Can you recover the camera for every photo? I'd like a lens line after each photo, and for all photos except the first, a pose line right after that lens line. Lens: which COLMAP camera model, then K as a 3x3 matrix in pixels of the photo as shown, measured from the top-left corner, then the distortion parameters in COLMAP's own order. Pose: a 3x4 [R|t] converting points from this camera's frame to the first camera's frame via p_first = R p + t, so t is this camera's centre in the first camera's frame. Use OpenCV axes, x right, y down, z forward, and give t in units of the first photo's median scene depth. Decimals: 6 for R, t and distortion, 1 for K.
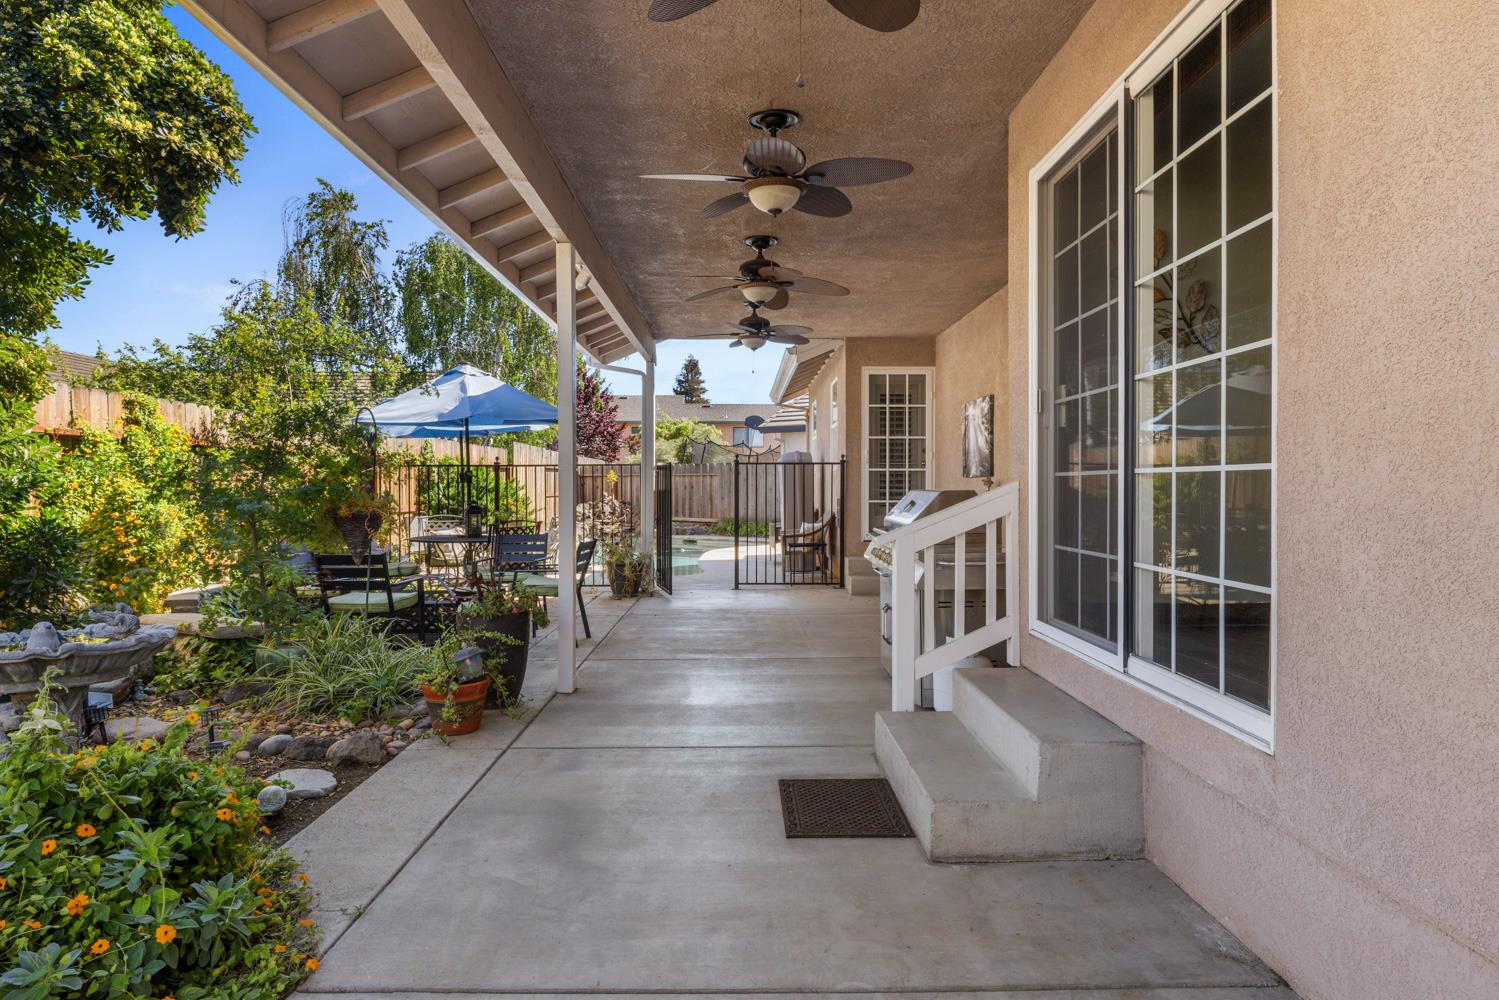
lens RADIAL K [[907.8, 0, 749.1], [0, 907.8, 496.3], [0, 0, 1]] dist [-0.000089, 0.000003]
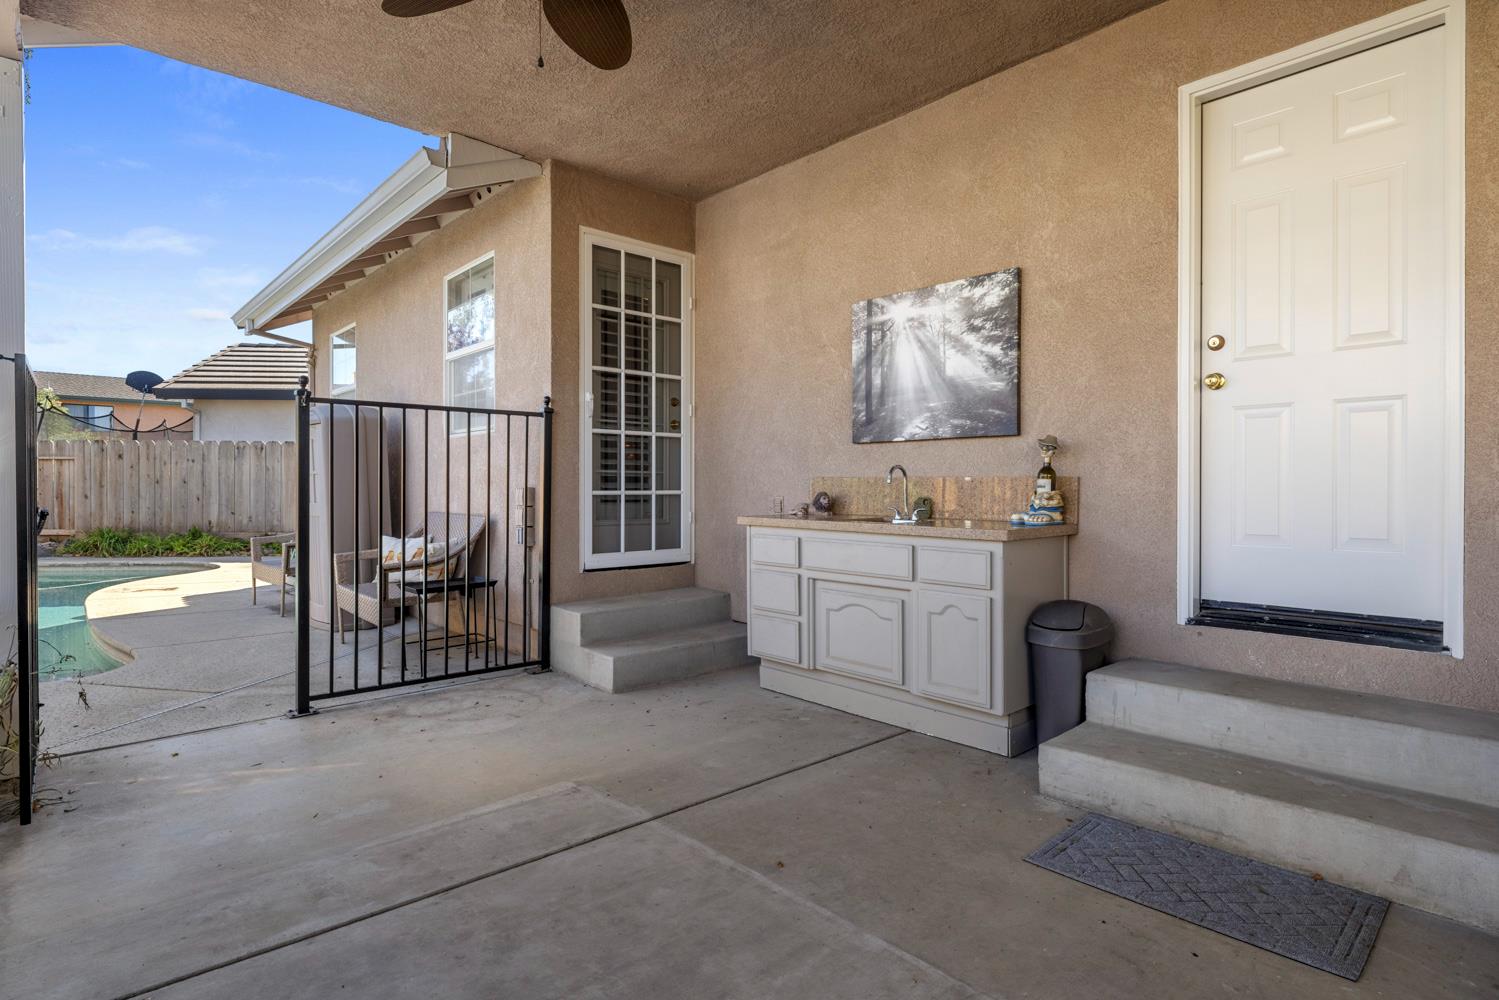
lens RADIAL K [[795.3, 0, 750.1], [0, 795.3, 497.4], [0, 0, 1]] dist [-0.002339, -0.000060]
pose [[0.752807, -0.006901, 0.658205, -0.095824], [0.005925, 0.999976, 0.003708, 0.006809], [-0.658215, 0.001108, 0.752829, 0.605539]]
